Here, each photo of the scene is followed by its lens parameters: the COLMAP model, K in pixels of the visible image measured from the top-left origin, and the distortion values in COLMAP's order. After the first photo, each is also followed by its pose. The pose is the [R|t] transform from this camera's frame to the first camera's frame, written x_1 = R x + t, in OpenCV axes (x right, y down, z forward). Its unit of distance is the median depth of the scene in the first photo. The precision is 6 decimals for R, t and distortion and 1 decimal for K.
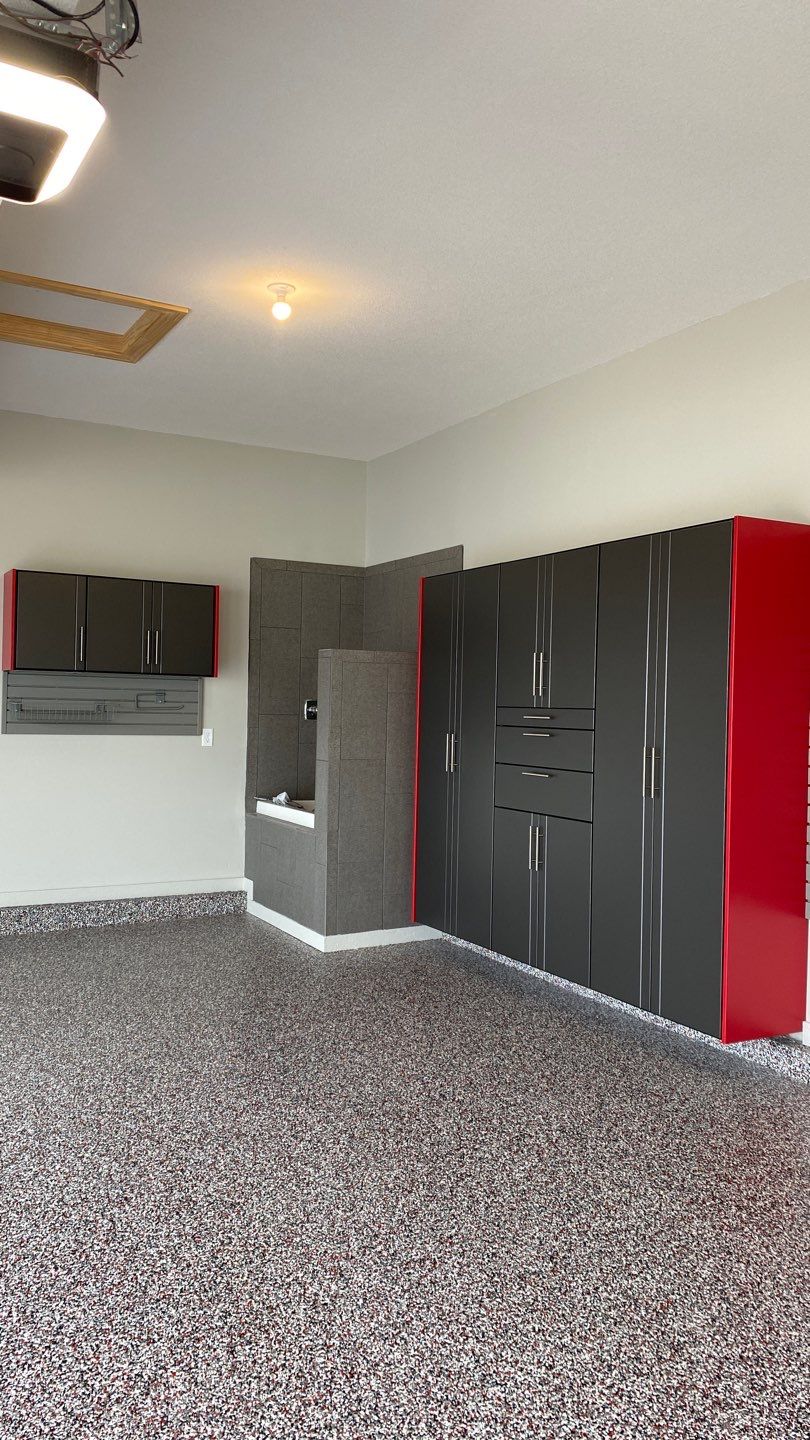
lens RADIAL K [[1091.3, 0, 405.1], [0, 1091.3, 709.2], [0, 0, 1]] dist [0.079041, -0.097623]
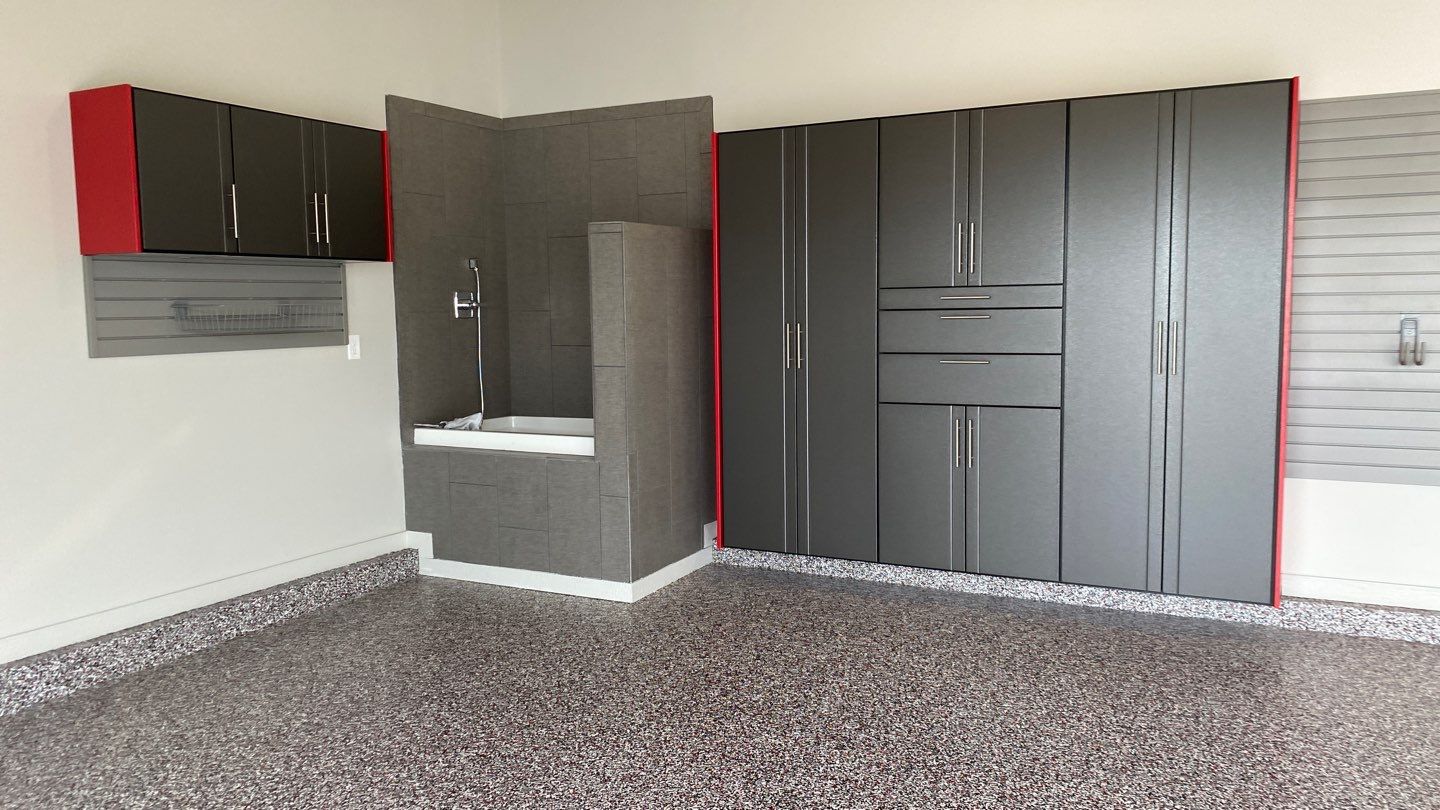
lens RADIAL K [[1095.9, 0, 737.0], [0, 1095.9, 405.5], [0, 0, 1]] dist [0.064123, -0.079682]
pose [[0.823232, -0.087814, 0.560873, -0.422569], [0.033717, 0.993783, 0.106105, -0.004996], [-0.566703, -0.068438, 0.821075, 0.284542]]
